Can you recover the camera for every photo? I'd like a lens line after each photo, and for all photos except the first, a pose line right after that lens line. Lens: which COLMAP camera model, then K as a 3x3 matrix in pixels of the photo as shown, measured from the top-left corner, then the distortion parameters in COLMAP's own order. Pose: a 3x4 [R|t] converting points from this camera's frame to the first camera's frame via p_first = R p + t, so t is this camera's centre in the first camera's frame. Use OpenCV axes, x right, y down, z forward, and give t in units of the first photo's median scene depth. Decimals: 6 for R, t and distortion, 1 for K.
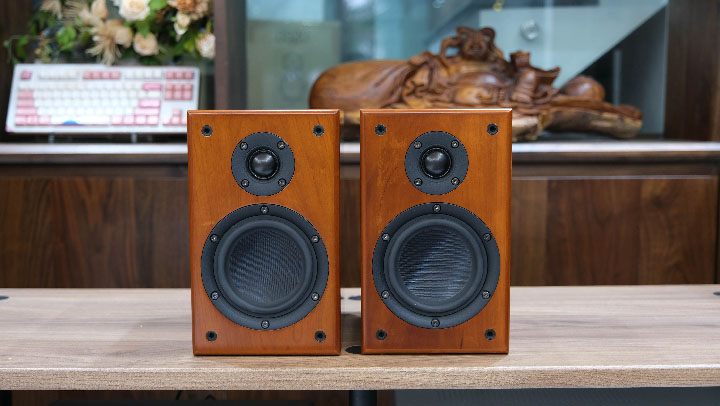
lens RADIAL K [[878.9, 0, 359.0], [0, 878.9, 208.5], [0, 0, 1]] dist [0.007725, 0.000000]
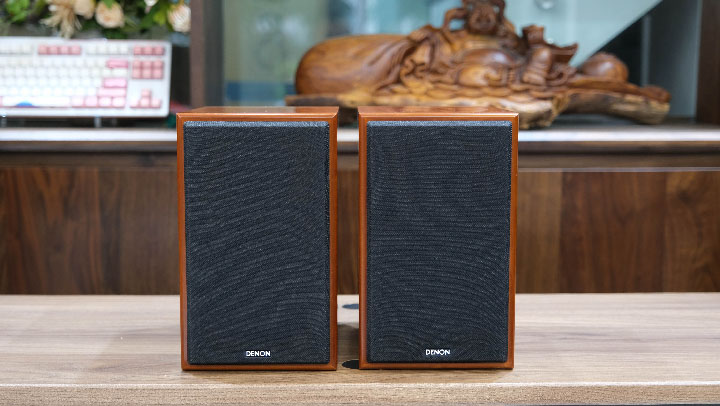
lens RADIAL K [[1100.7, 0, 360.1], [0, 1100.7, 202.2], [0, 0, 1]] dist [0.049513, 0.000000]
pose [[0.999818, 0.003579, 0.018730, -0.012305], [-0.004024, 0.999709, 0.023778, -0.027534], [-0.018640, -0.023849, 0.999542, -0.120277]]
